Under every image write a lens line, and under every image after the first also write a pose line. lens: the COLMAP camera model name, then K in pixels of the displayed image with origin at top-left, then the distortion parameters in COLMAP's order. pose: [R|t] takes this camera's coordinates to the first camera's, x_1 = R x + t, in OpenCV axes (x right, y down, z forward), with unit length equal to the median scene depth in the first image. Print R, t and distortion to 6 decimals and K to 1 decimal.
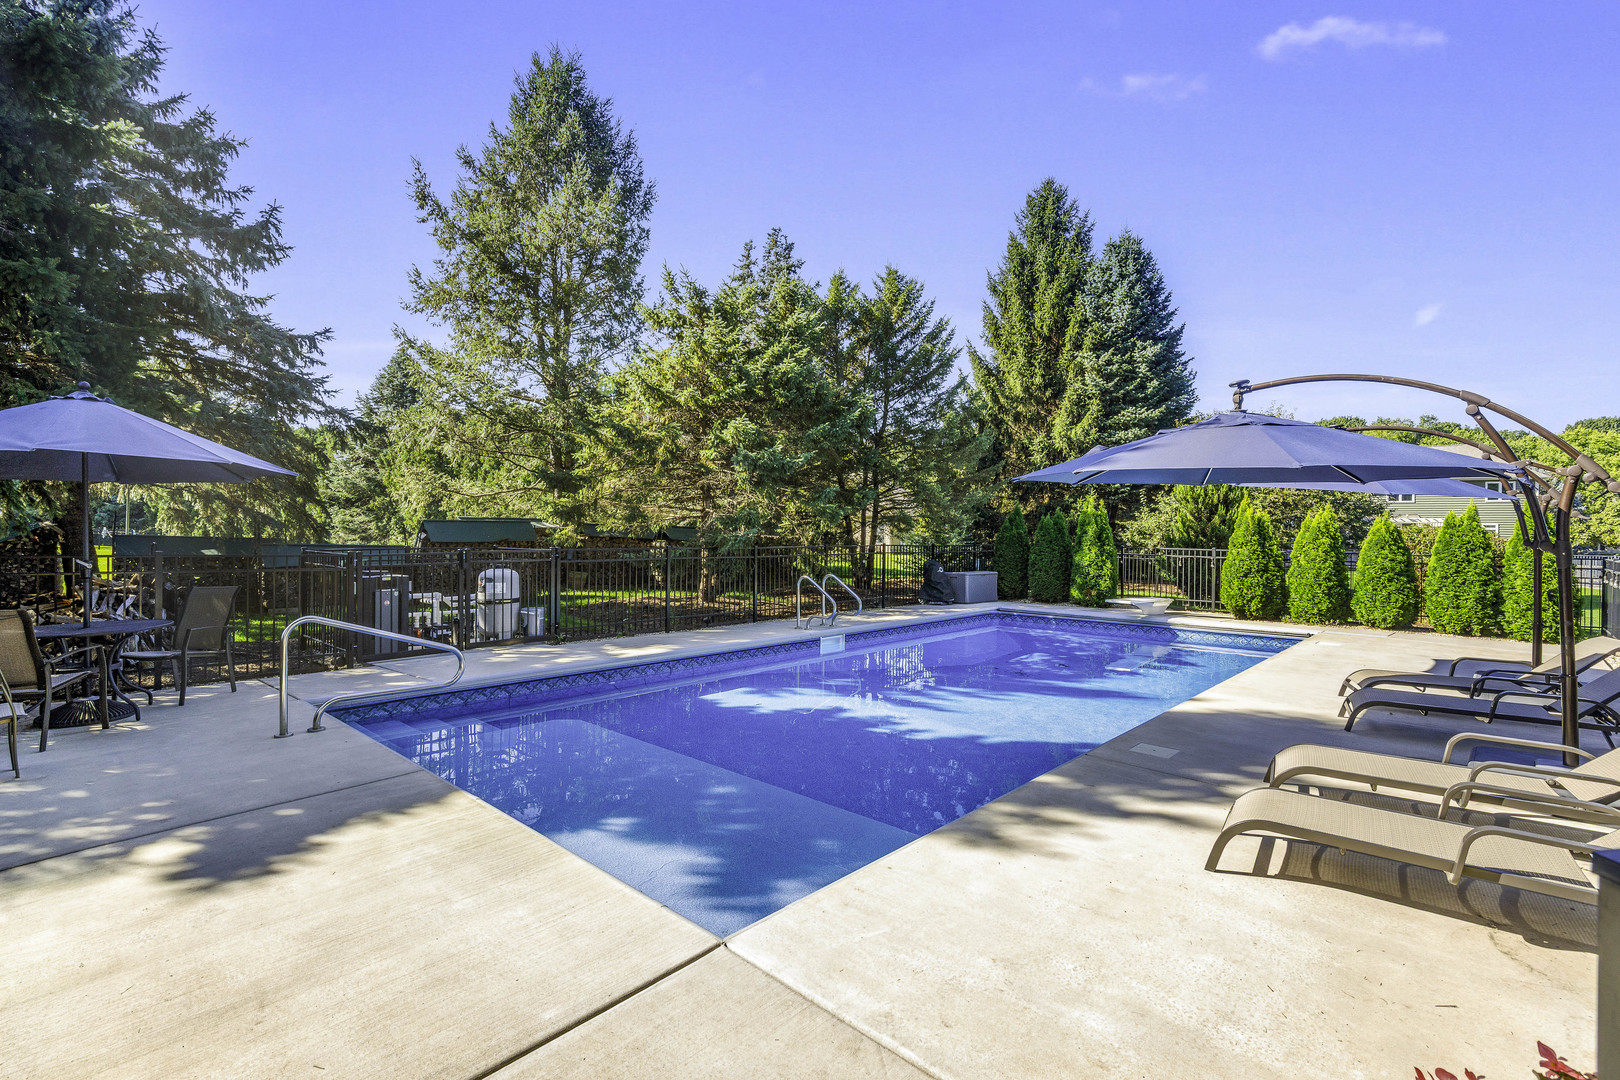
lens RADIAL K [[710.0, 0, 810.0], [0, 710.0, 540.0], [0, 0, 1]] dist [0.000296, -0.000002]
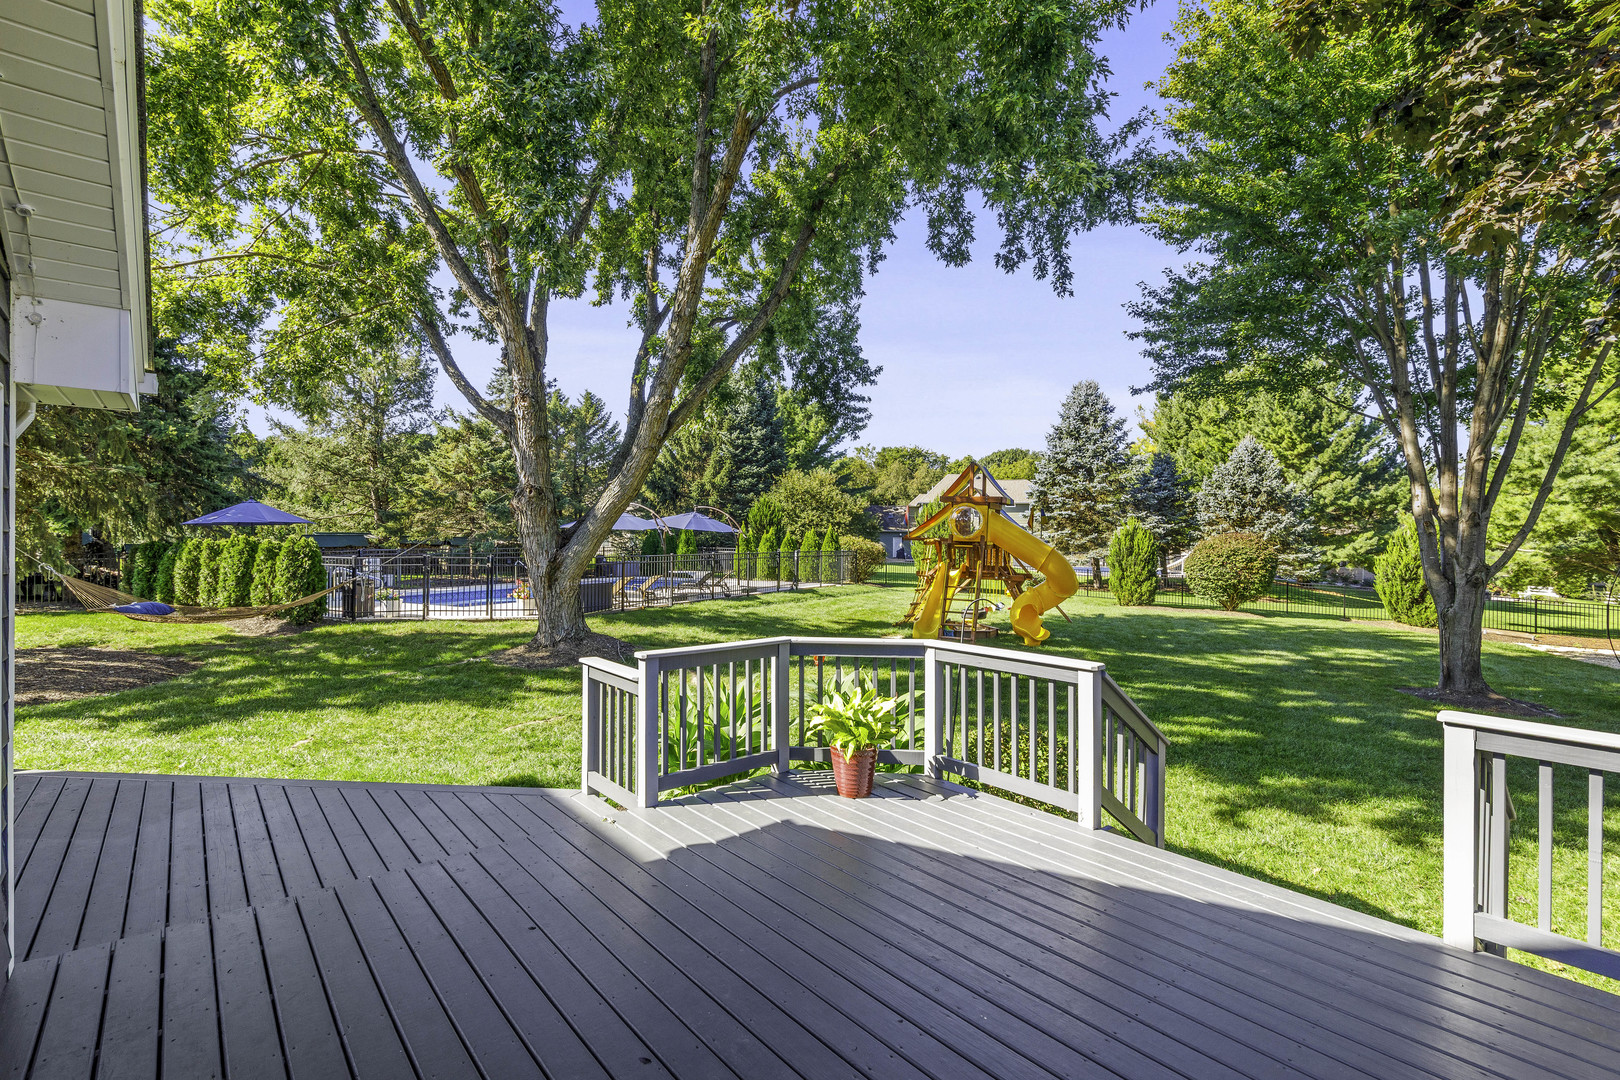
lens RADIAL K [[710.0, 0, 810.0], [0, 710.0, 540.0], [0, 0, 1]] dist [0.000296, -0.000002]
pose [[0.961079, -0.001863, 0.276267, 0.161665], [0.003135, 0.999986, -0.004163, -0.001495], [-0.276255, 0.004867, 0.961072, -0.883362]]
